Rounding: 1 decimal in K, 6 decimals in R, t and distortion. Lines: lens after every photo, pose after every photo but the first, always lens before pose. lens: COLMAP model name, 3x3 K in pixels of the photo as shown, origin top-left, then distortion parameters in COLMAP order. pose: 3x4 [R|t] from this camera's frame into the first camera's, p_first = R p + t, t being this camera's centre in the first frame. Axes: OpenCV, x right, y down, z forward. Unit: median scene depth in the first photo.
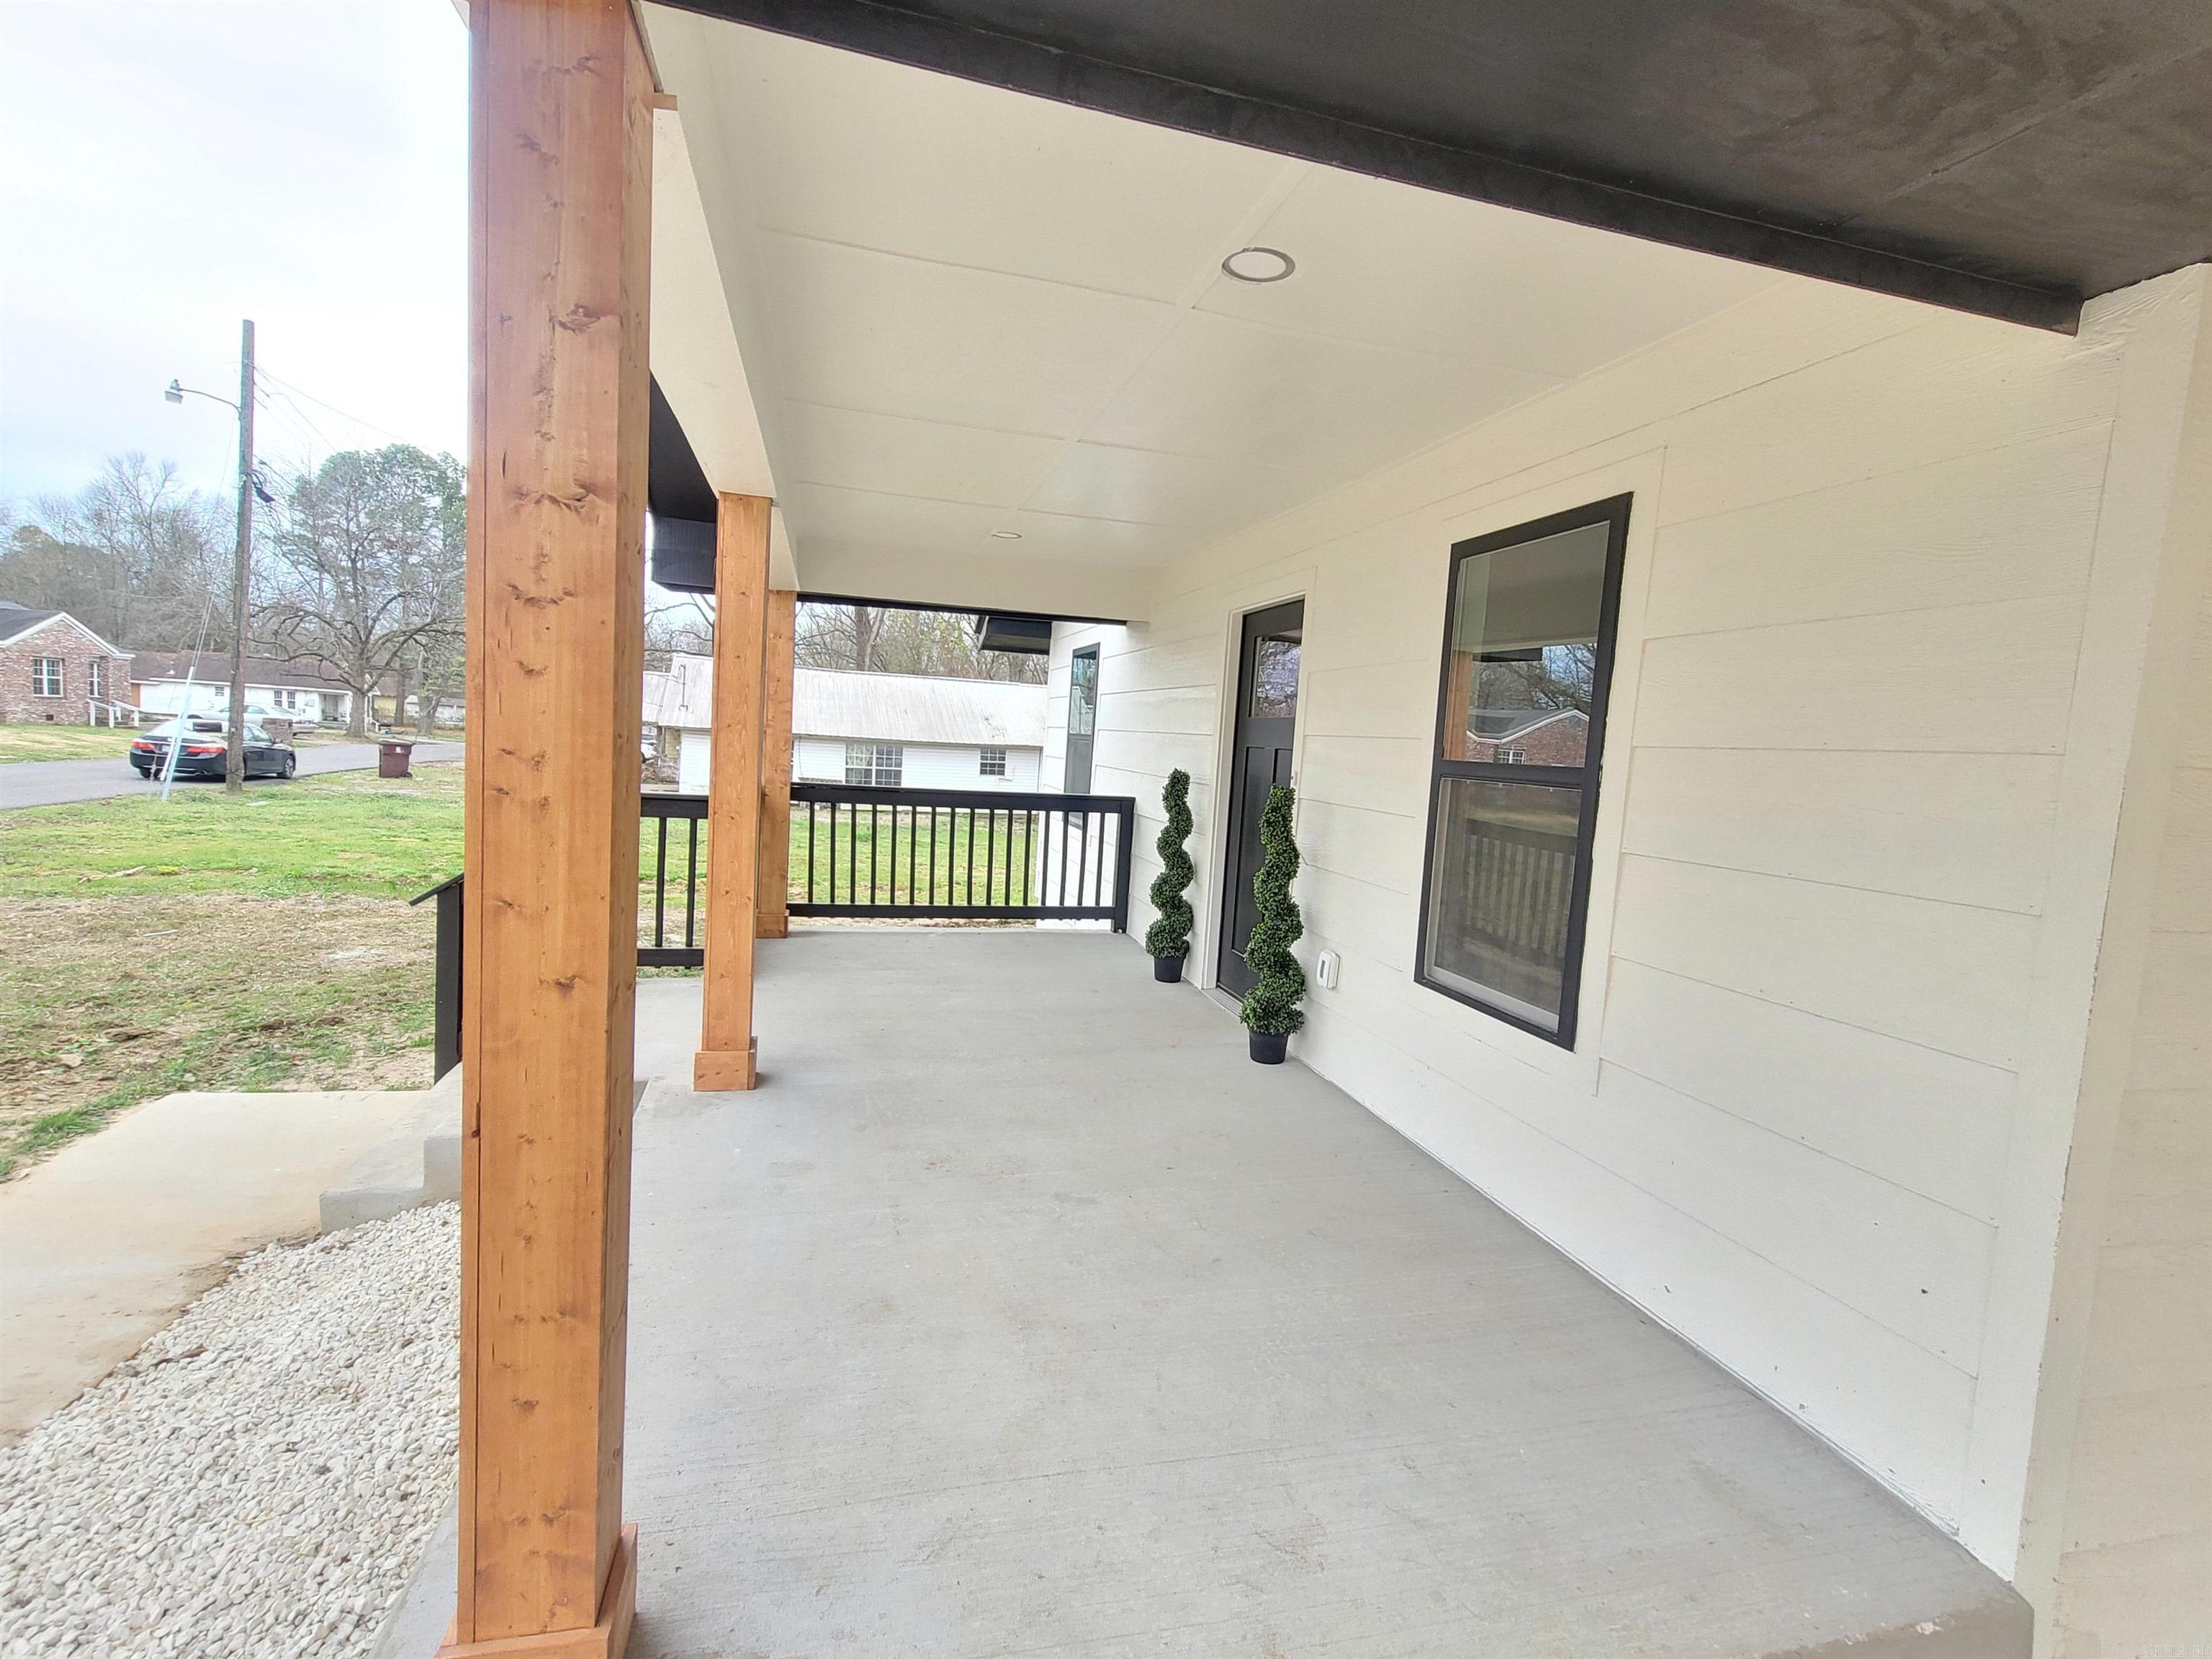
lens RADIAL K [[1025.7, 0, 1111.4], [0, 1025.7, 828.9], [0, 0, 1]] dist [0.008317, -0.001493]
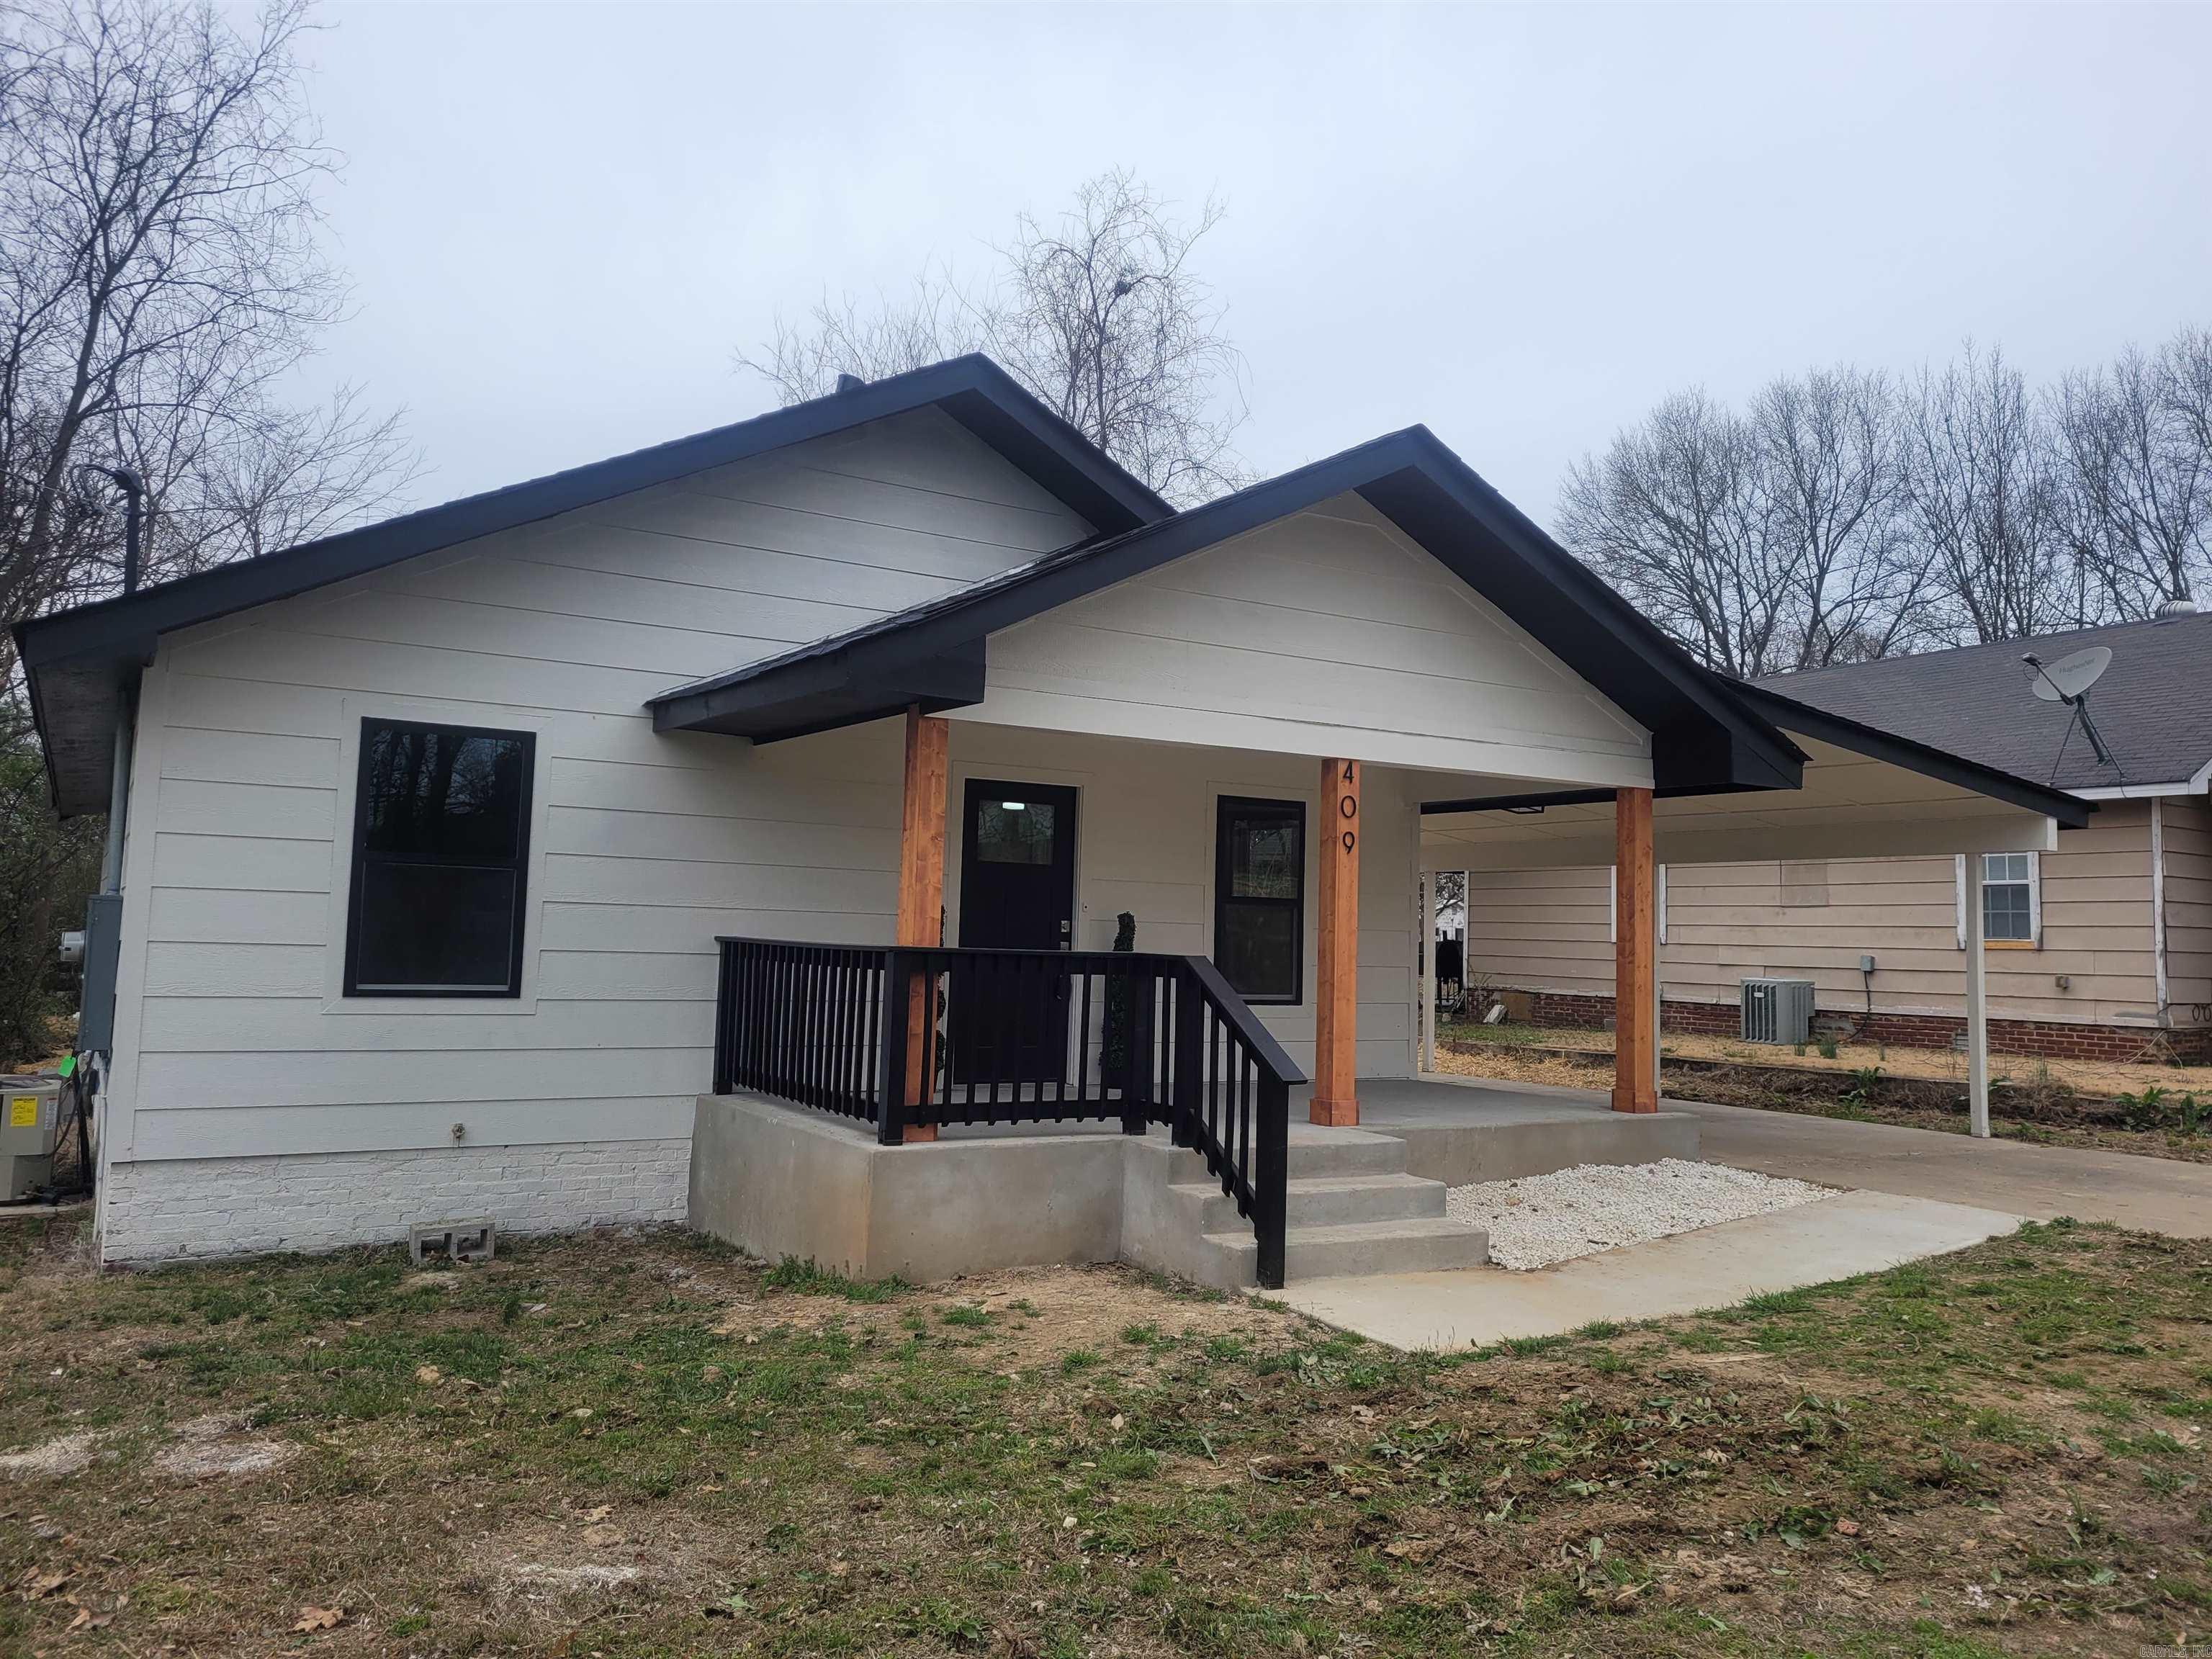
lens RADIAL K [[1660.1, 0, 1103.9], [0, 1660.1, 781.2], [0, 0, 1]] dist [0.043586, -0.020830]
pose [[-0.267232, 0.016606, 0.963489, -2.487783], [0.038569, 0.999235, -0.006525, -0.247840], [-0.962860, 0.035418, -0.267668, 1.818532]]
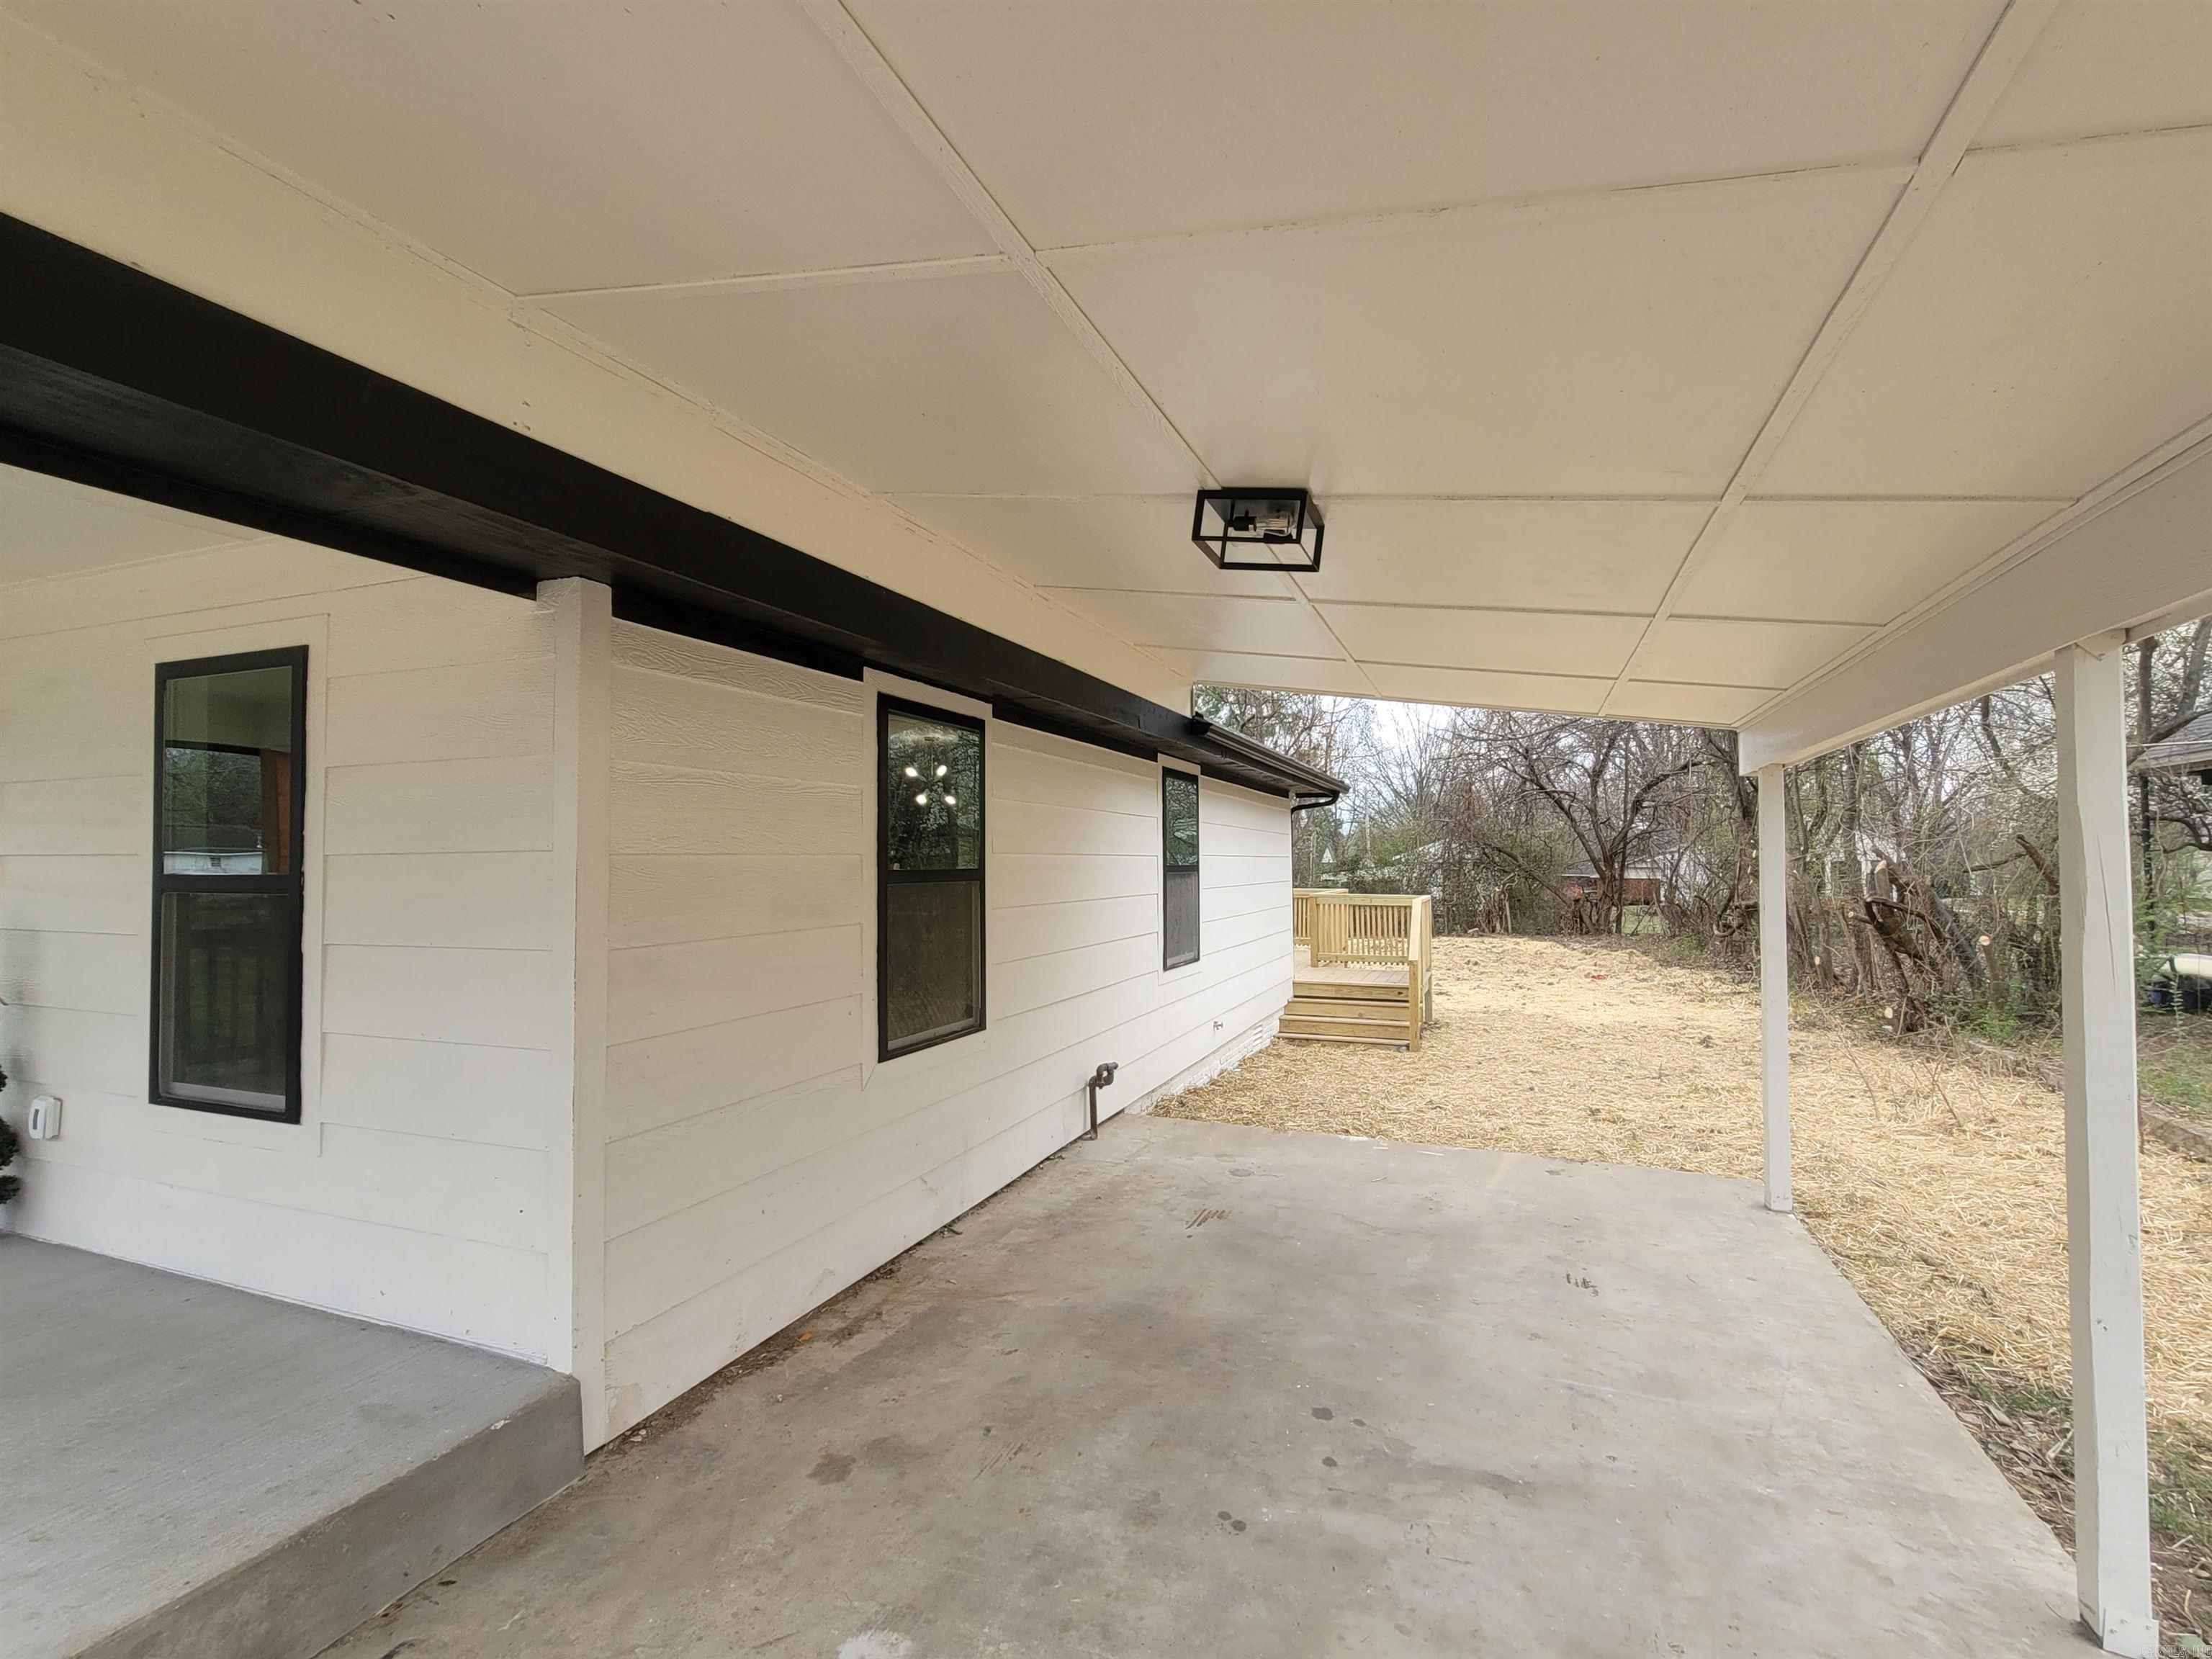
lens RADIAL K [[1025.7, 0, 1109.7], [0, 1025.7, 829.2], [0, 0, 1]] dist [0.008317, -0.001493]
pose [[0.600506, -0.044344, 0.798390, 0.062440], [0.110874, 0.993434, -0.028216, 0.016589], [-0.791896, 0.105464, 0.601479, -0.295150]]
